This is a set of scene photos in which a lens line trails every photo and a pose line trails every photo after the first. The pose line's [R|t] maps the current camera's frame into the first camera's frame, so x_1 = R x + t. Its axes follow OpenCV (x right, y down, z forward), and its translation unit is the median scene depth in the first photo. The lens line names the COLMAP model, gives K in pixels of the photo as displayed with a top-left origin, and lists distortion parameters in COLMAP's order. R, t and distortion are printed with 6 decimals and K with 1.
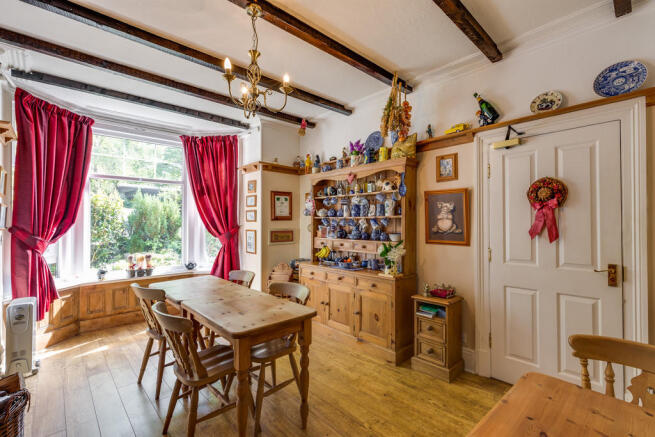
lens RADIAL K [[295.0, 0, 326.6], [0, 295.0, 219.0], [0, 0, 1]] dist [0.008821, -0.000484]
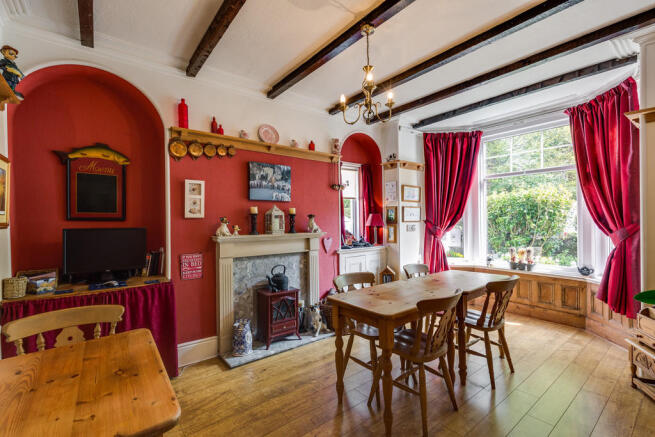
lens RADIAL K [[295.0, 0, 327.6], [0, 295.0, 218.3], [0, 0, 1]] dist [0.008821, -0.000484]
pose [[-0.076459, -0.000410, -0.997073, 0.421435], [0.026532, 0.999645, -0.002446, 0.004035], [0.996720, -0.026641, -0.076421, 0.431615]]
